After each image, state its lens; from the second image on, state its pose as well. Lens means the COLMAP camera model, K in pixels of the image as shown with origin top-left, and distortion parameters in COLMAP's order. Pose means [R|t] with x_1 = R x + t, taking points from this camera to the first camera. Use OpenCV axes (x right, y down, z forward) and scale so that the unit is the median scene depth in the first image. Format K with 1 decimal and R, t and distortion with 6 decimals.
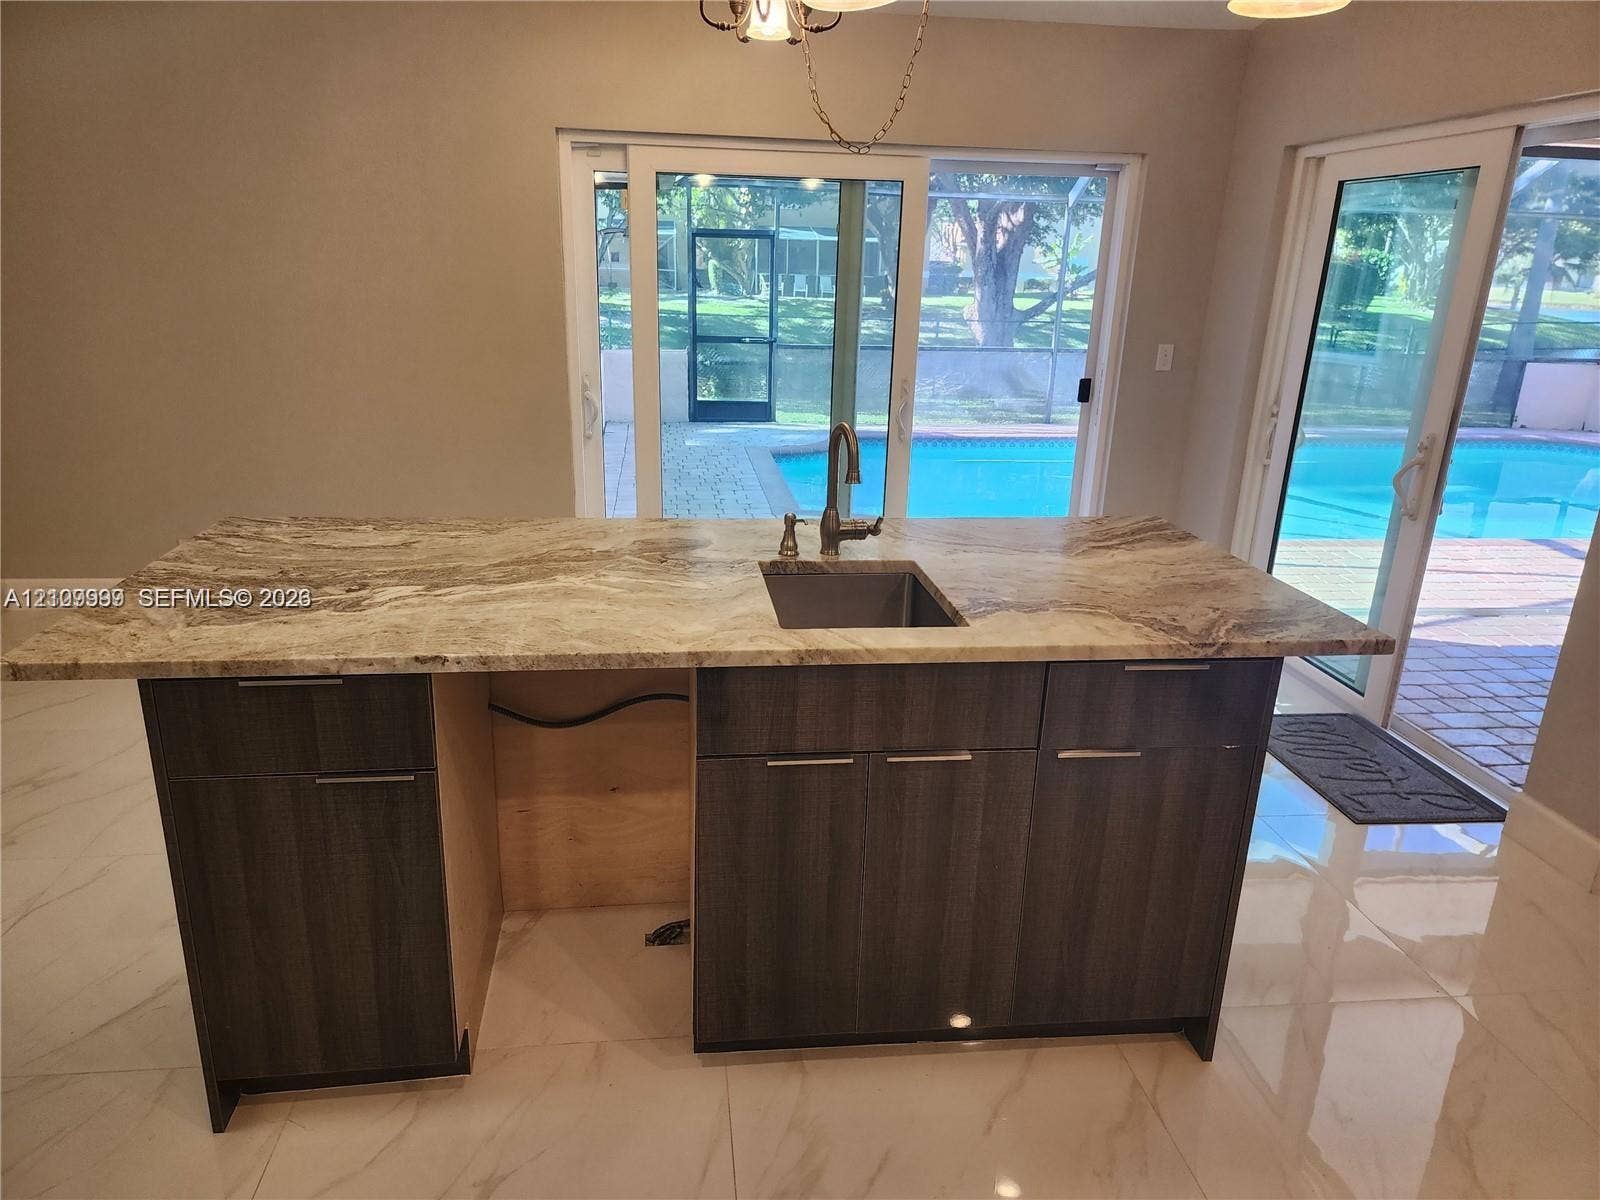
lens RADIAL K [[1096.8, 0, 763.4], [0, 1096.8, 627.0], [0, 0, 1]] dist [0.061173, -0.001719]
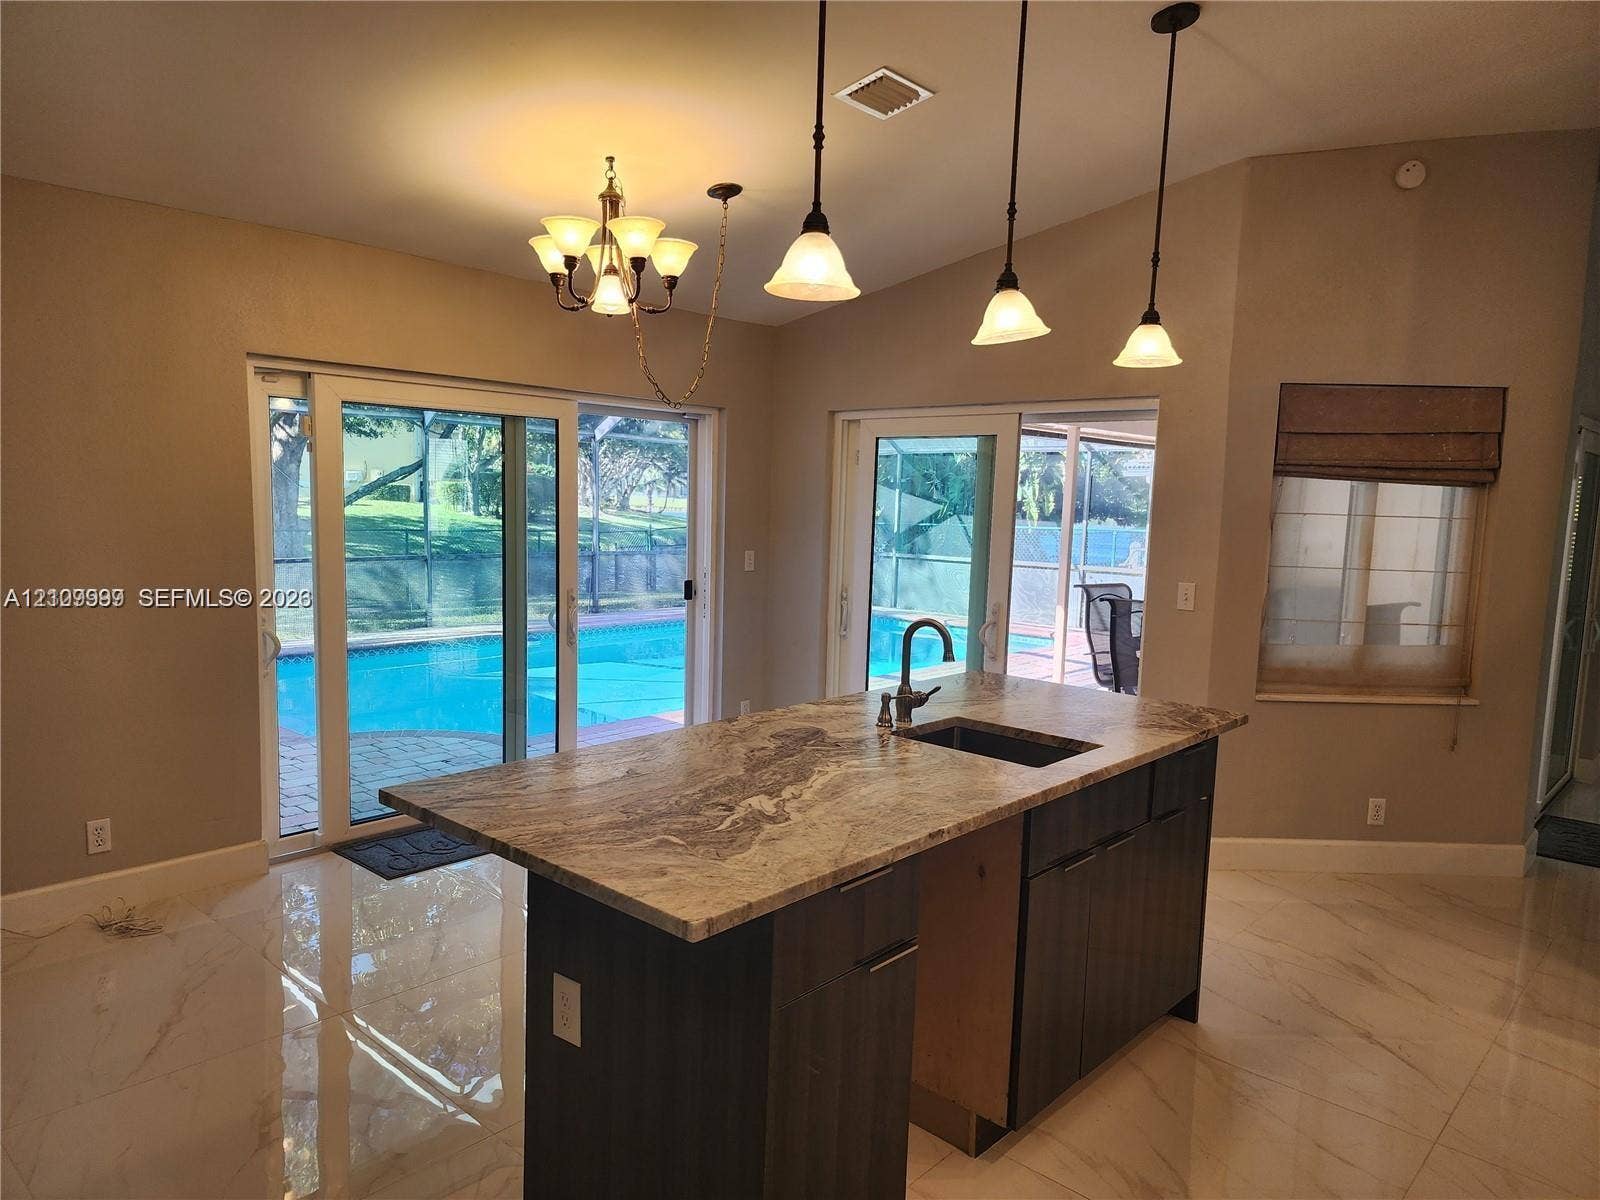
lens RADIAL K [[1096.8, 0, 790.7], [0, 1096.8, 614.1], [0, 0, 1]] dist [0.061173, -0.001719]
pose [[0.745260, -0.082960, 0.661593, -0.911458], [0.204740, 0.972767, -0.108653, -0.080273], [-0.634562, 0.216429, 0.741950, 0.125576]]
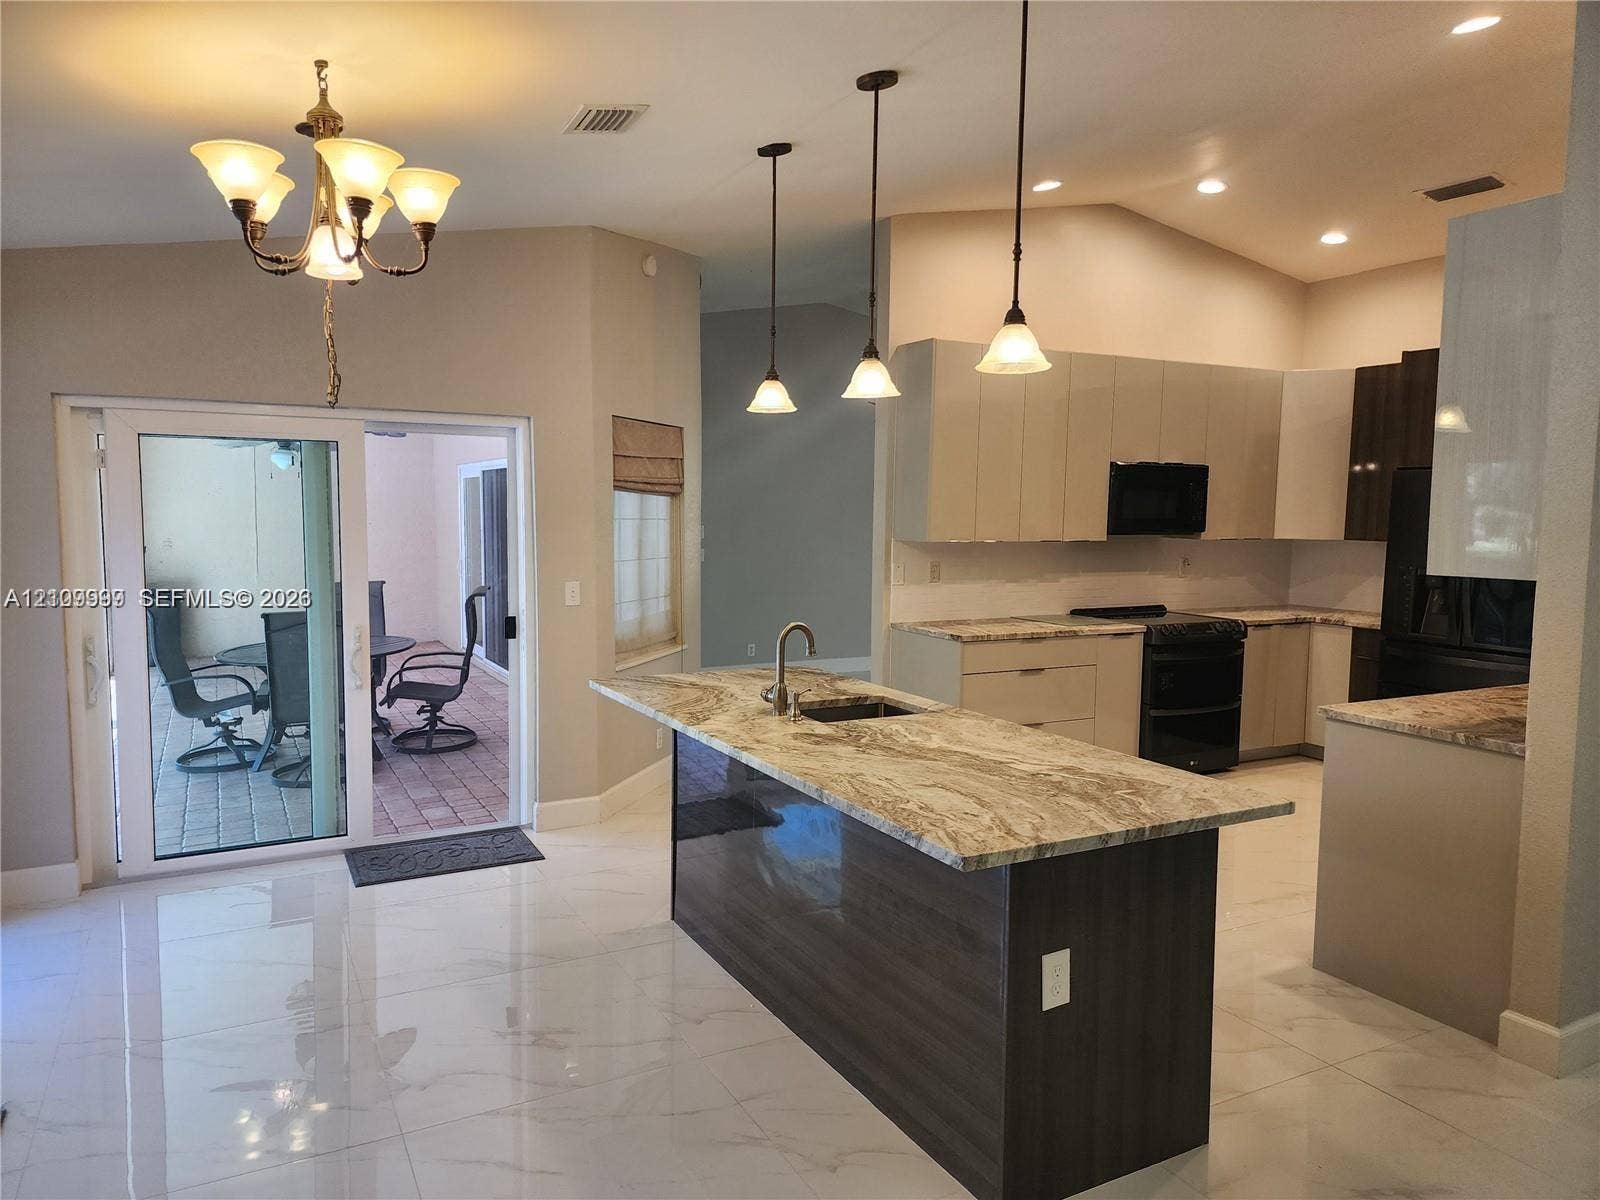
lens RADIAL K [[1096.8, 0, 791.1], [0, 1096.8, 599.4], [0, 0, 1]] dist [0.061173, -0.001719]
pose [[-0.397221, -0.111697, 0.910900, -1.303092], [0.271567, 0.933807, 0.232929, -0.566876], [-0.876622, 0.339895, -0.340595, 1.494997]]
